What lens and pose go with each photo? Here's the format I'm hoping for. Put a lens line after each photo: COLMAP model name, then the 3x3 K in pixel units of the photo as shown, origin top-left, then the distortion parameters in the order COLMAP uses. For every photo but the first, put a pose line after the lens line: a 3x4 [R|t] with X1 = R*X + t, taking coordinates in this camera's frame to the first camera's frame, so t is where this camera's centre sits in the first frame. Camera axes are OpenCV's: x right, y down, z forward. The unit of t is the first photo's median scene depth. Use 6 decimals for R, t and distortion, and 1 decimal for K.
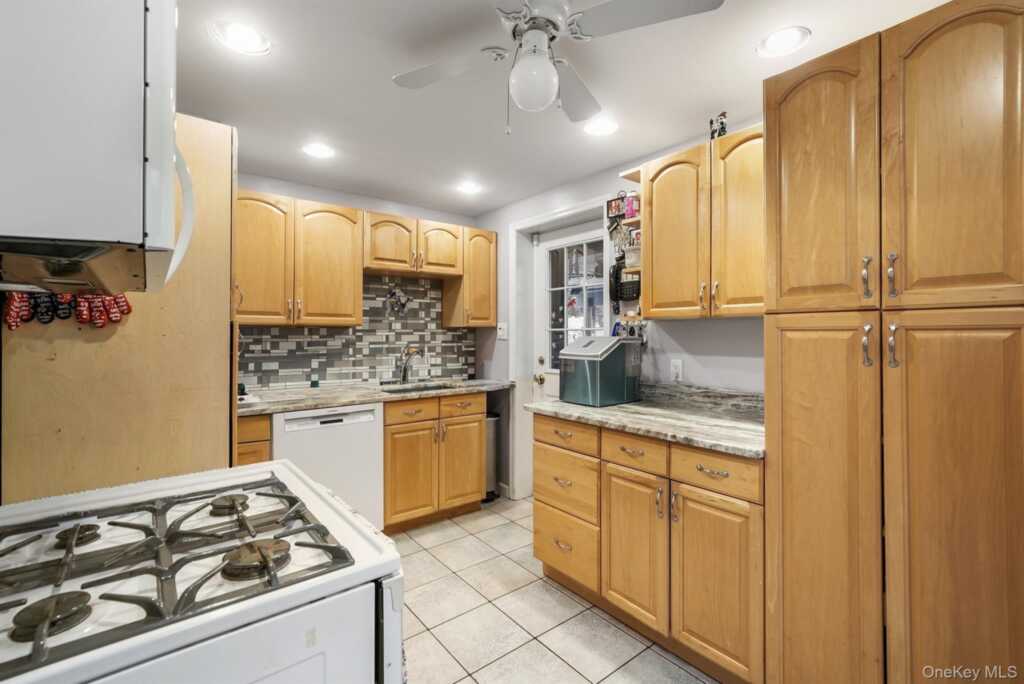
lens RADIAL K [[455.2, 0, 511.1], [0, 455.2, 335.2], [0, 0, 1]] dist [0.007374, 0.000602]
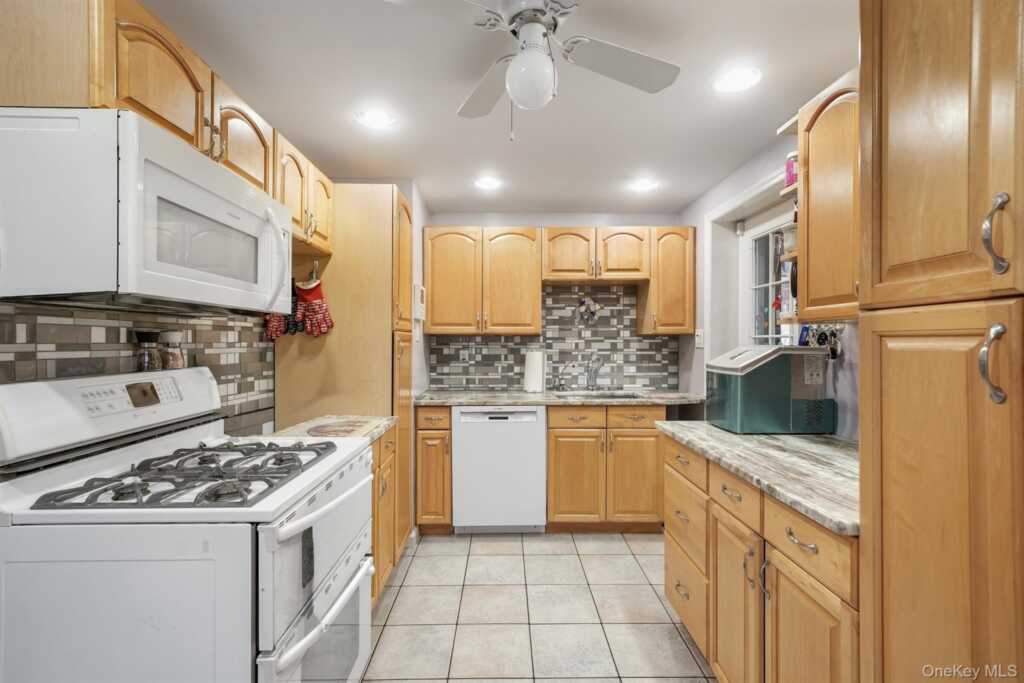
lens RADIAL K [[455.0, 0, 505.8], [0, 455.0, 345.5], [0, 0, 1]] dist [0.000308, 0.001558]
pose [[0.787092, 0.006581, -0.616800, 0.319477], [-0.002954, 0.999972, 0.006901, -0.000421], [0.616828, -0.003610, 0.787090, 0.112830]]
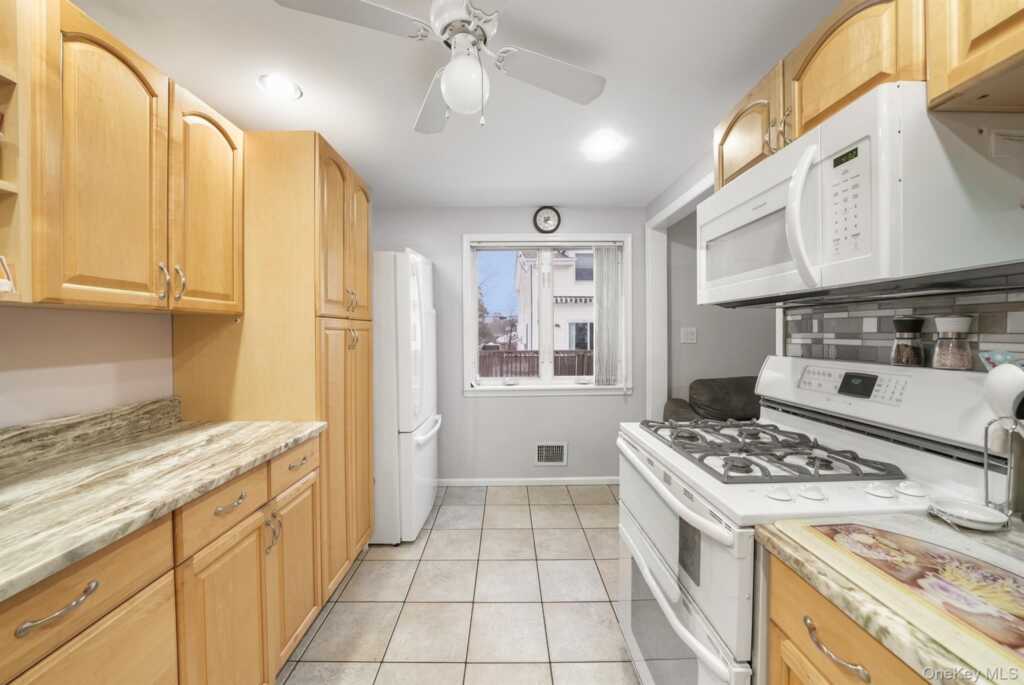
lens RADIAL K [[378.2, 0, 500.3], [0, 378.2, 339.4], [0, 0, 1]] dist [-0.020654, 0.001182]
pose [[-0.778847, -0.008364, 0.627158, -0.288541], [0.003945, 0.999826, 0.018233, 0.000039], [-0.627201, 0.016674, -0.778679, 0.858460]]
